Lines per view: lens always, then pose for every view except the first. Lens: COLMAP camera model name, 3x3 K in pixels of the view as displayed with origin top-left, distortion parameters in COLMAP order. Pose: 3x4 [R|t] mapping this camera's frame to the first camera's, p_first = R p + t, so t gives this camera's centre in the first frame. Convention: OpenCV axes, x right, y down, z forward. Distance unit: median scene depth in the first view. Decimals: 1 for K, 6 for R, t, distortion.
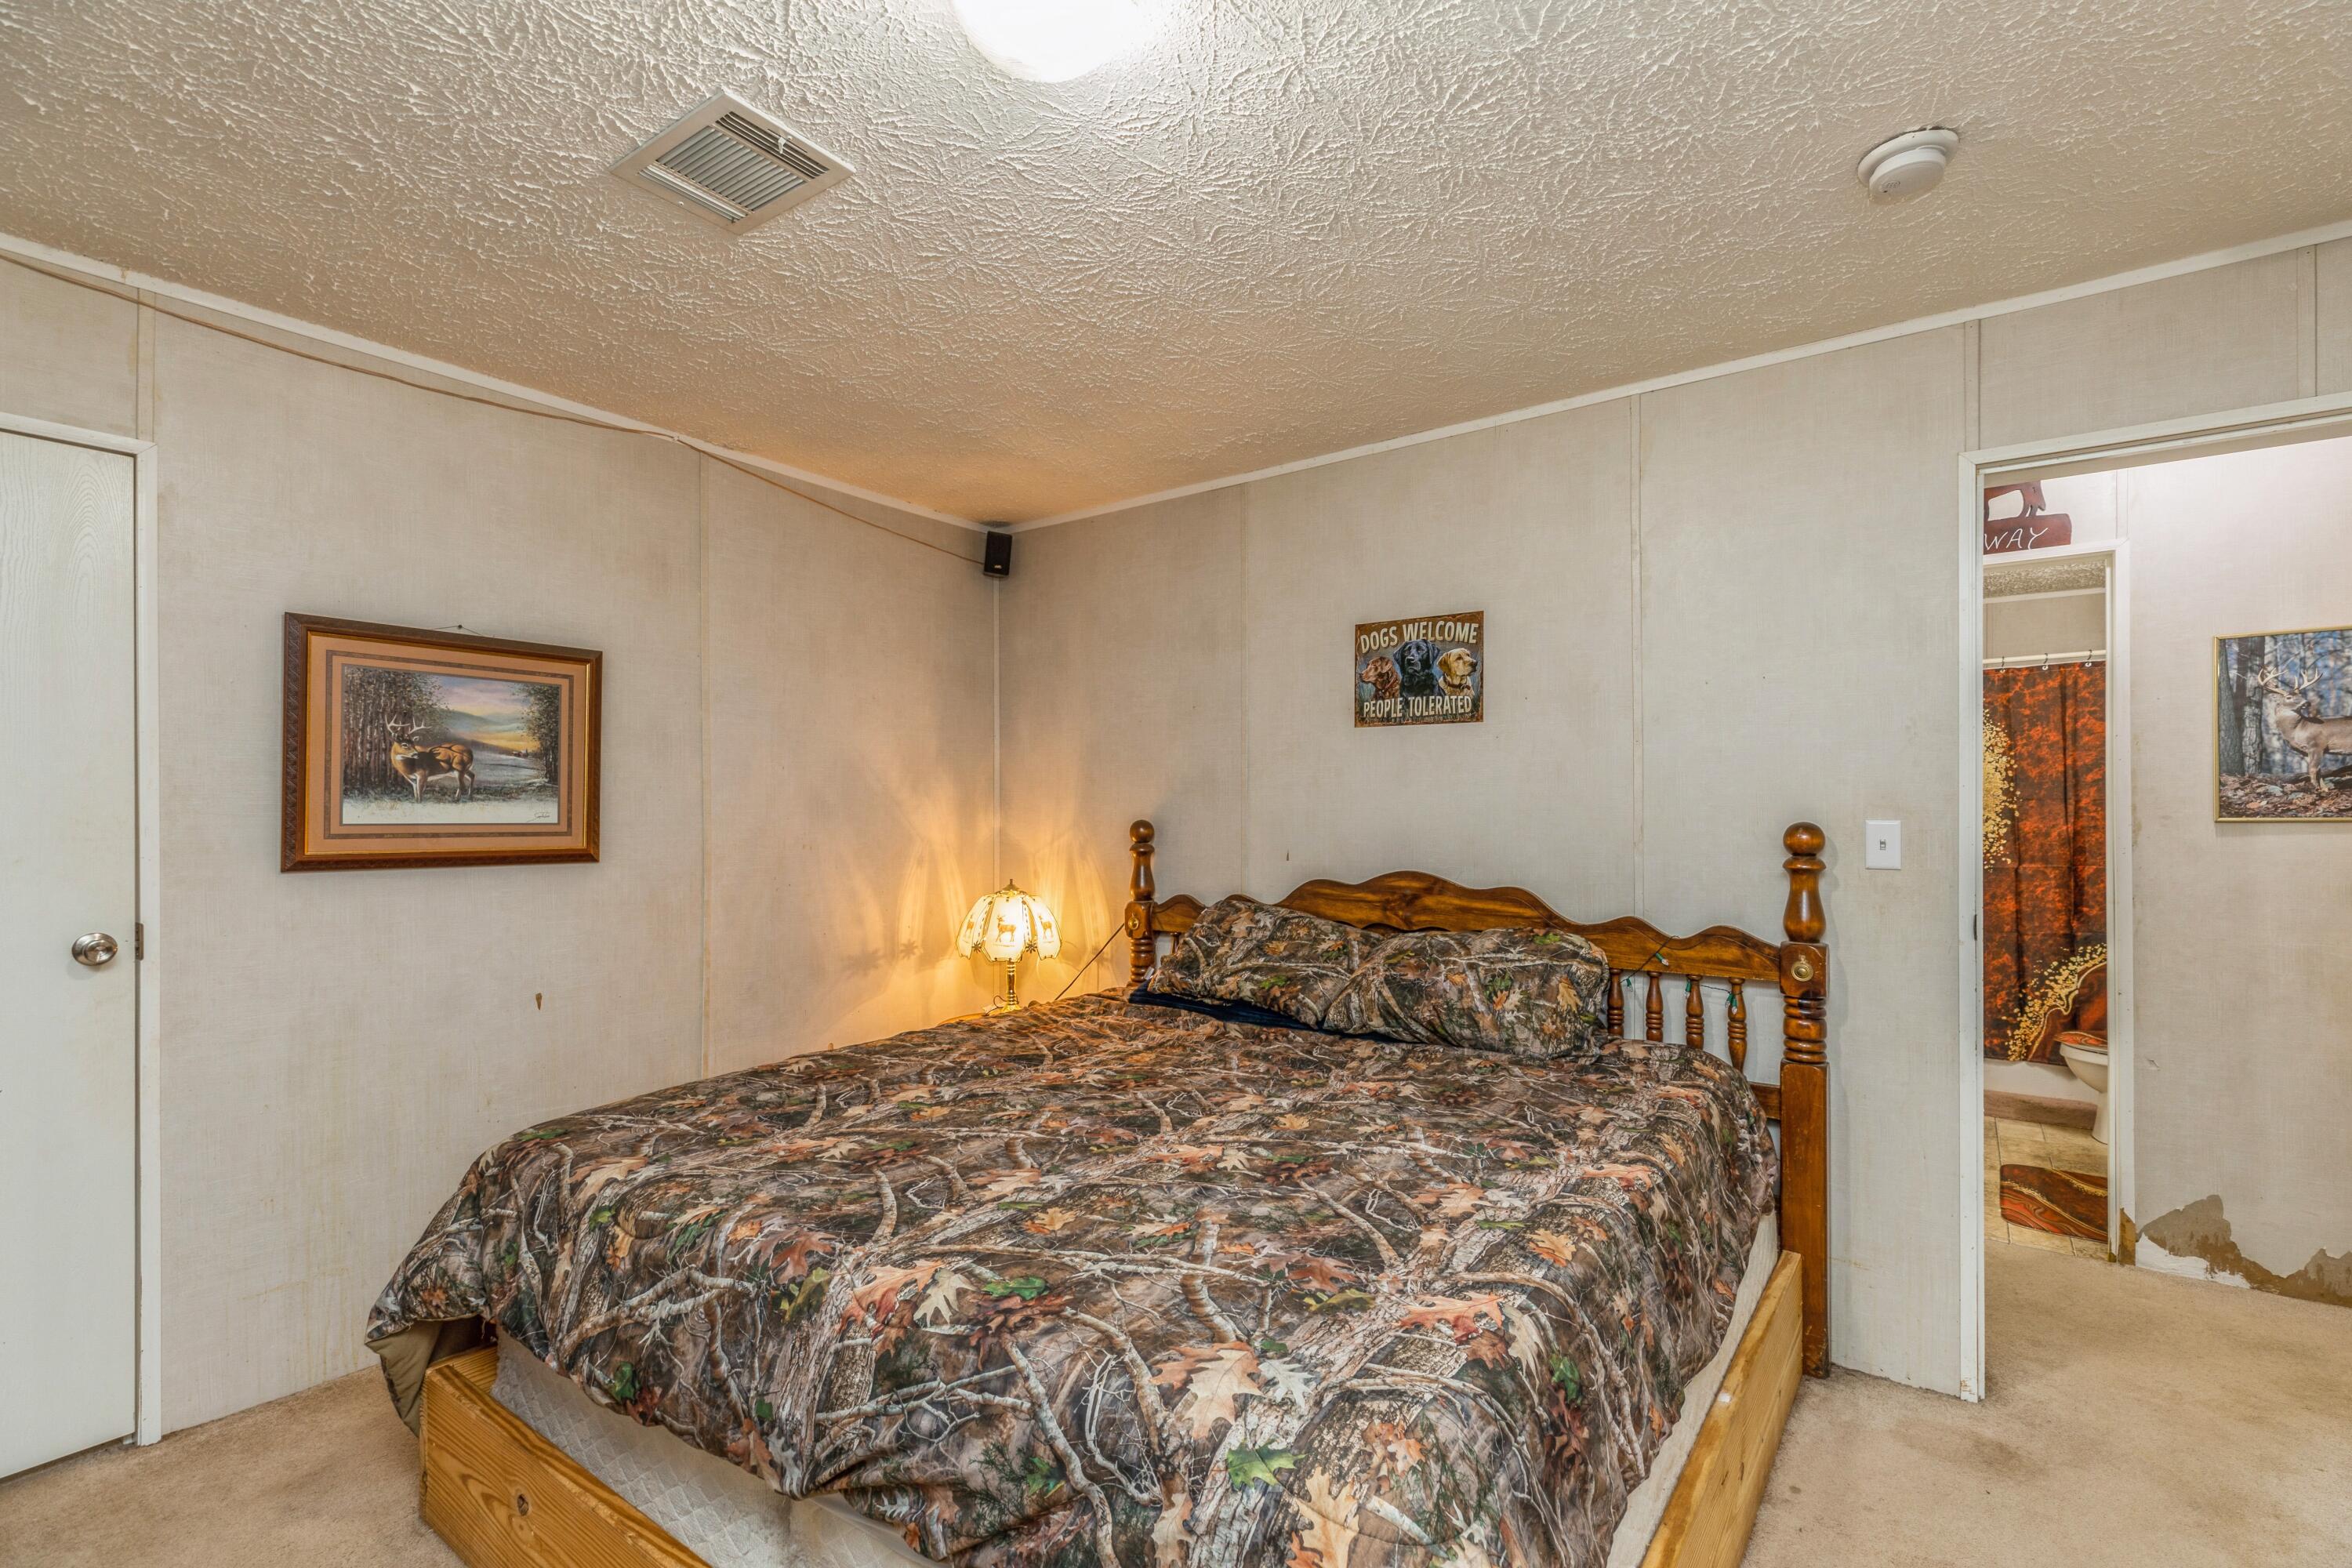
lens RADIAL K [[1056.5, 0, 1182.6], [0, 1056.5, 803.5], [0, 0, 1]] dist [0.007256, -0.001460]
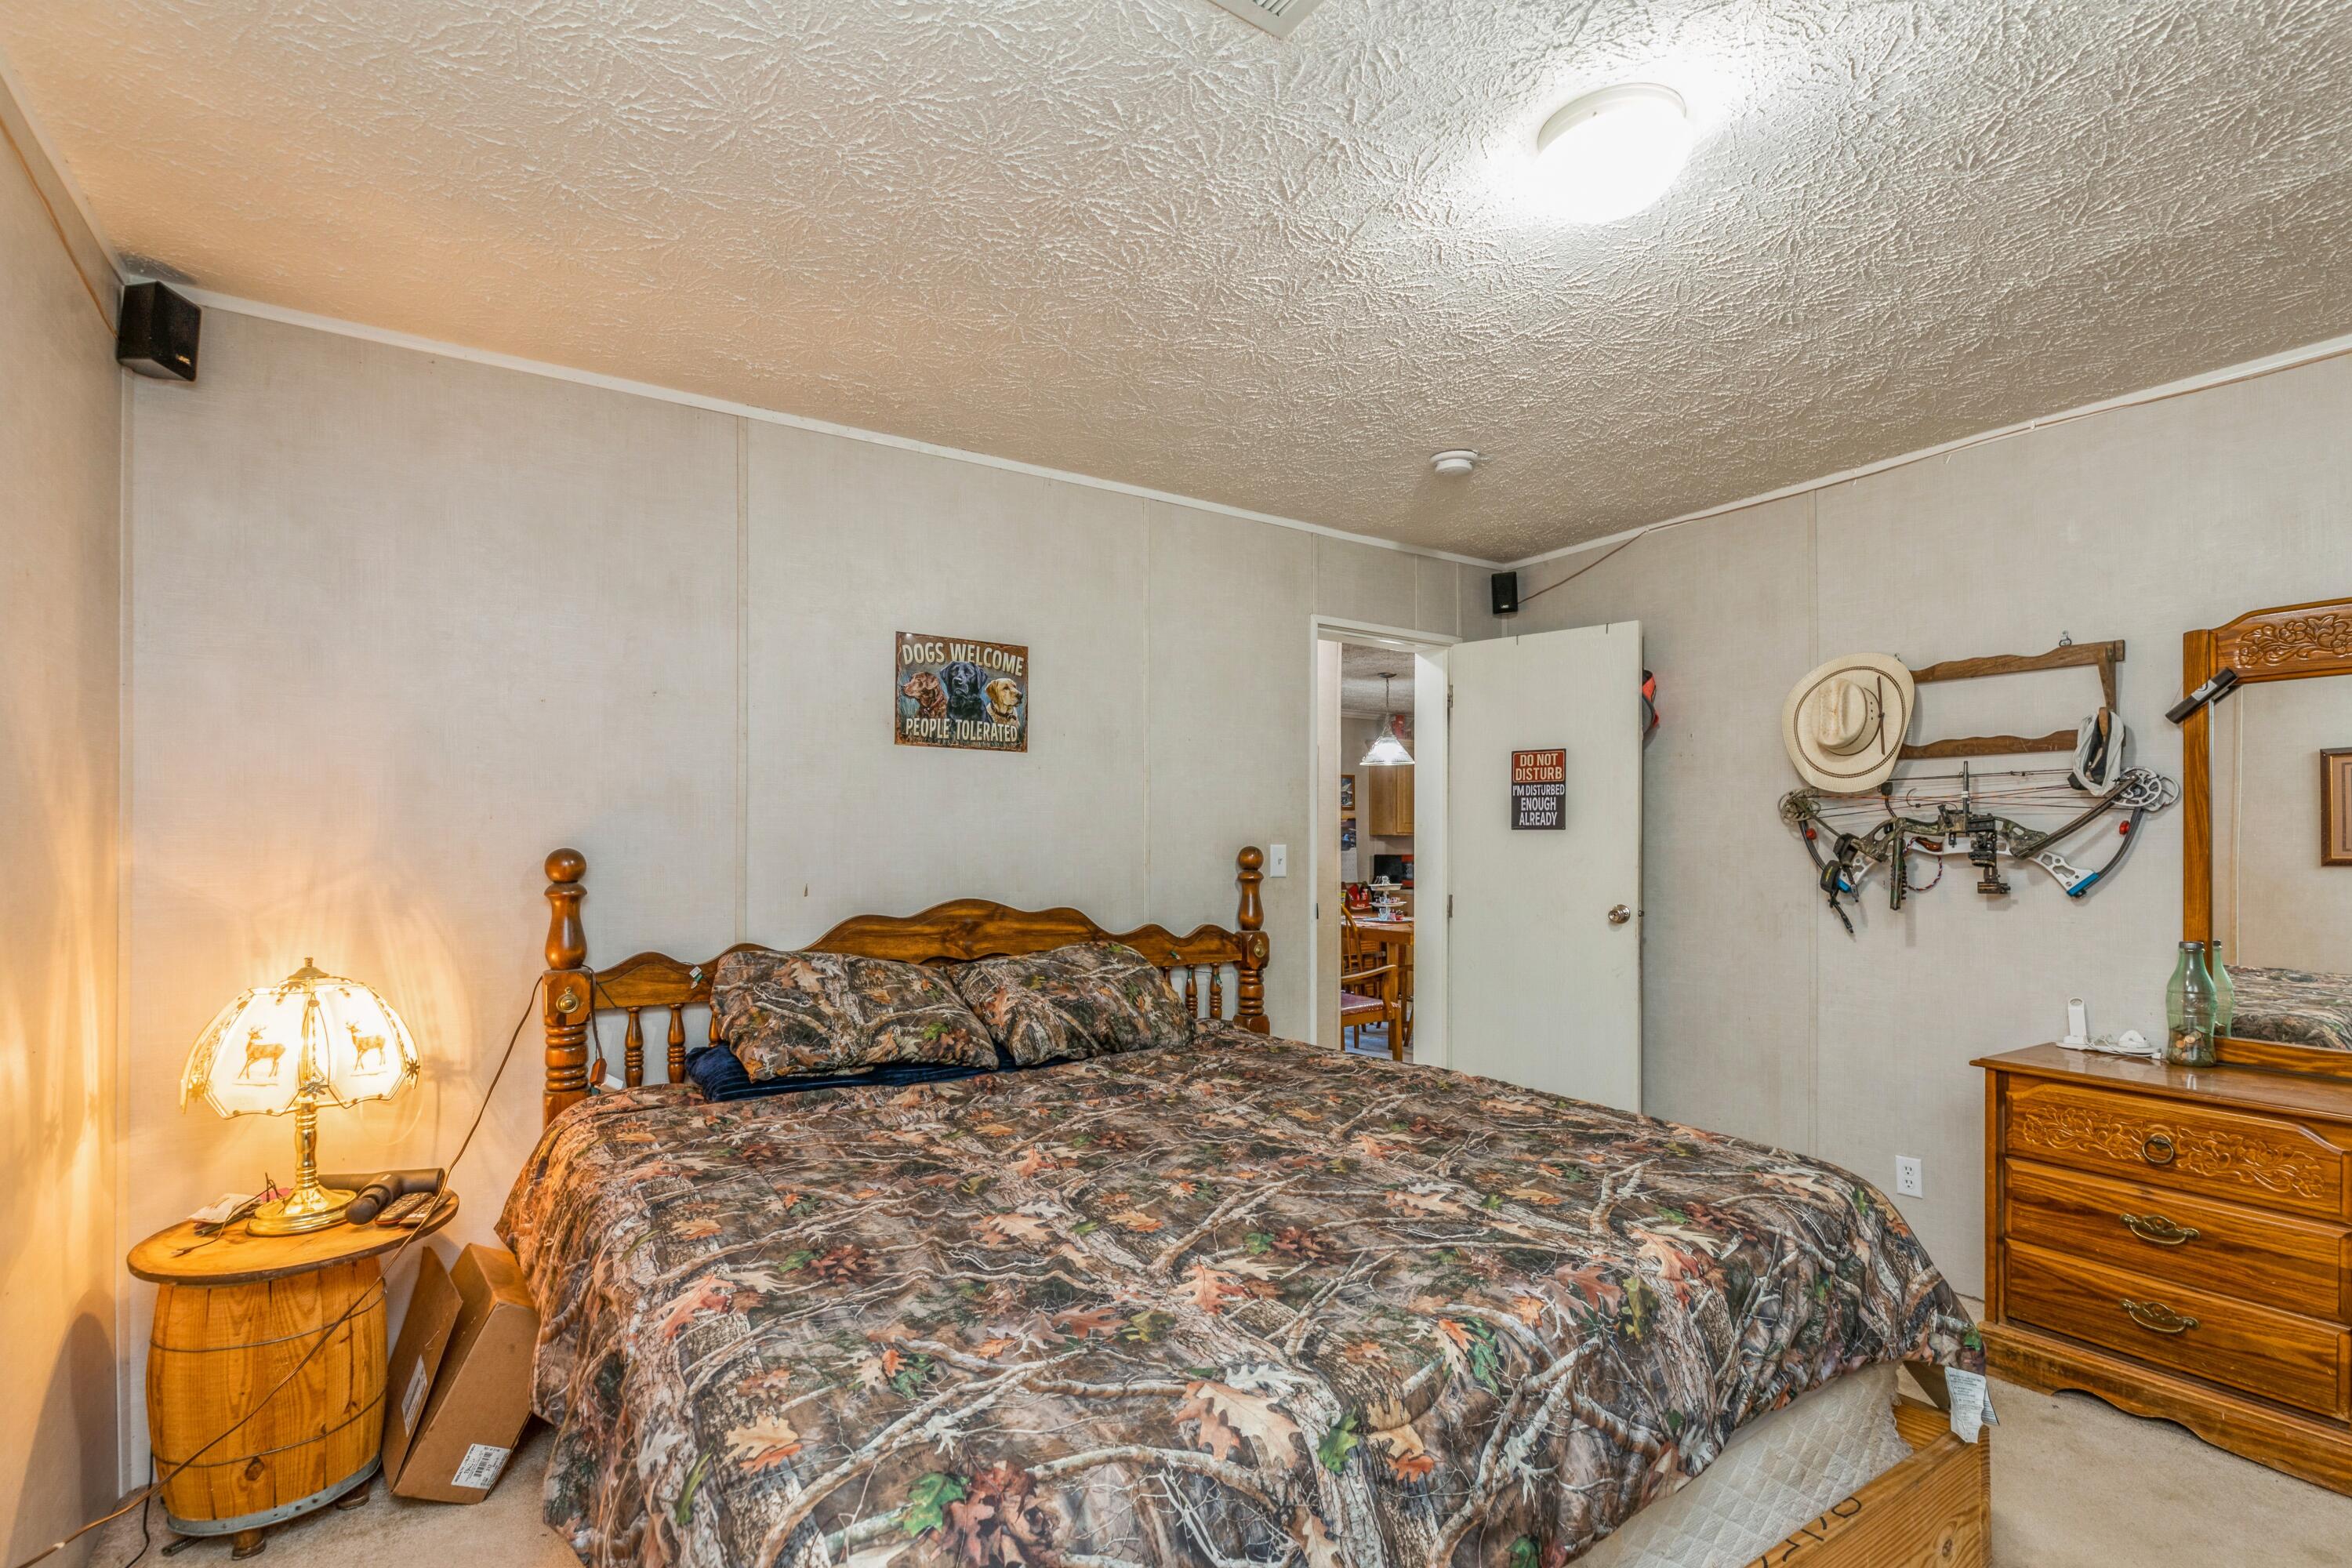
lens RADIAL K [[1095.9, 0, 1189.1], [0, 1095.9, 831.5], [0, 0, 1]] dist [-0.004105, 0.000203]
pose [[0.337151, 0.010189, 0.941395, -0.692742], [-0.009245, 0.999929, -0.007512, 0.007964], [-0.941405, -0.006170, 0.337222, 0.486346]]
